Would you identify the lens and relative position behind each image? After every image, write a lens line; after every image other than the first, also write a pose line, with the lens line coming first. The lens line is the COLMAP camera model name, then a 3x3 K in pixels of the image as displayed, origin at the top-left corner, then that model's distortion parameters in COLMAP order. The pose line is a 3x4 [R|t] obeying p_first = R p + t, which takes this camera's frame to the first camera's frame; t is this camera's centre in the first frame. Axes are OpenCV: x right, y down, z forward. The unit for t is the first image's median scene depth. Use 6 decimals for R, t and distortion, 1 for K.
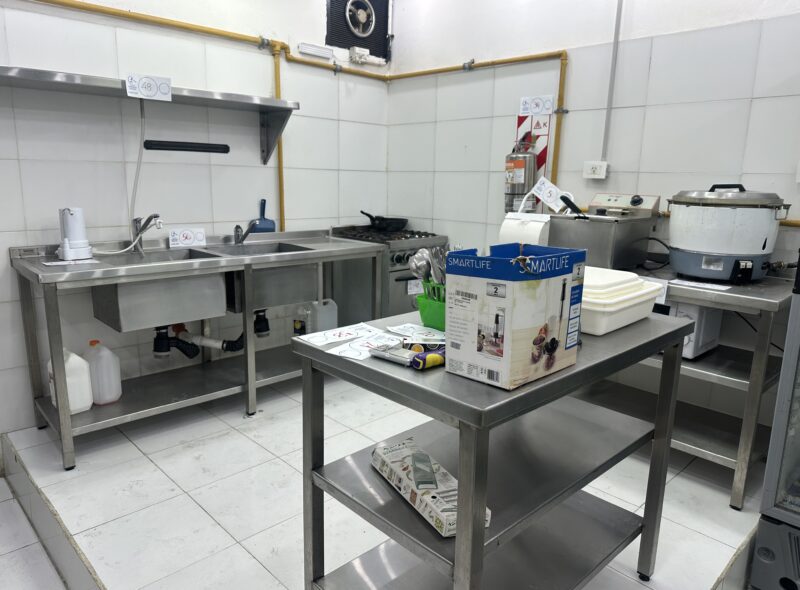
lens RADIAL K [[569.8, 0, 393.7], [0, 569.8, 296.0], [0, 0, 1]] dist [0.046005, -0.052106]
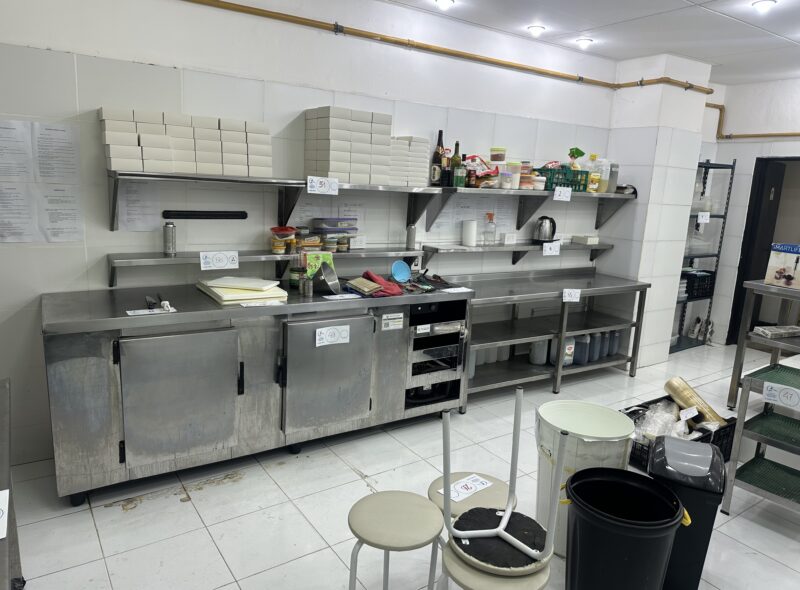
lens RADIAL K [[569.8, 0, 383.4], [0, 569.8, 297.5], [0, 0, 1]] dist [0.046005, -0.052106]
pose [[-0.166539, 0.176612, -0.970089, 1.304304], [-0.251616, 0.943646, 0.214994, 0.026419], [0.953391, 0.279895, -0.112716, -0.241236]]
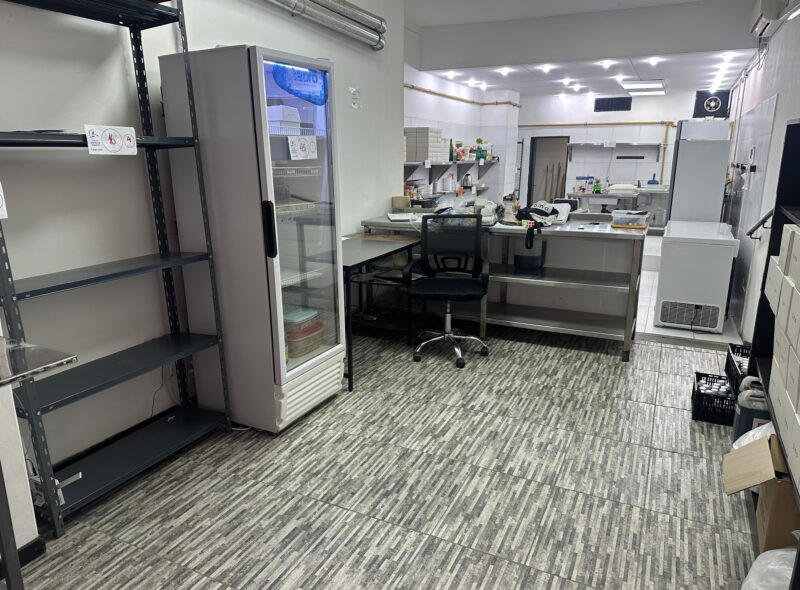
lens RADIAL K [[569.8, 0, 399.5], [0, 569.8, 301.8], [0, 0, 1]] dist [0.046005, -0.052106]
pose [[0.361726, 0.218816, -0.906241, 2.462783], [-0.186837, 0.969360, 0.159480, 0.287703], [0.913371, 0.111632, 0.391526, -1.513228]]
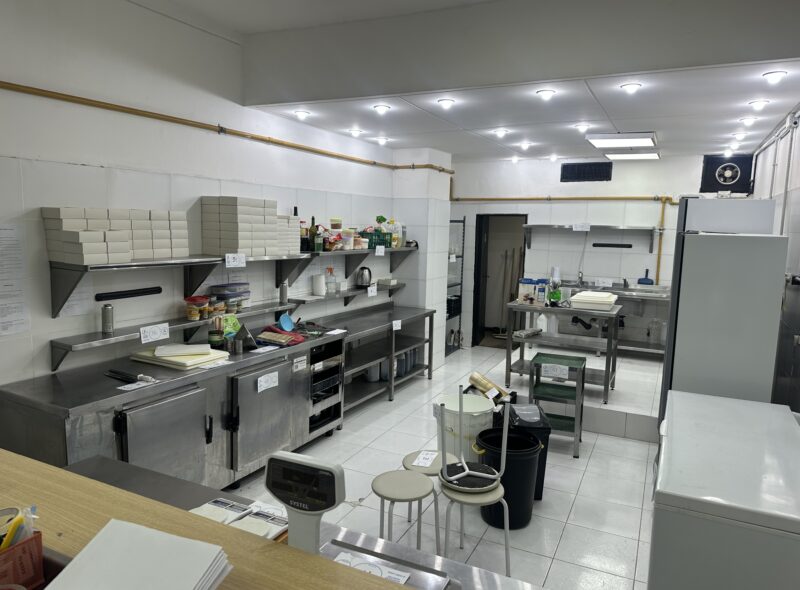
lens RADIAL K [[569.8, 0, 400.7], [0, 569.8, 301.8], [0, 0, 1]] dist [0.046005, -0.052106]
pose [[0.354608, 0.119481, -0.927350, 1.604941], [-0.206154, 0.977386, 0.047097, 0.040610], [0.912006, 0.174476, 0.371220, -0.665603]]
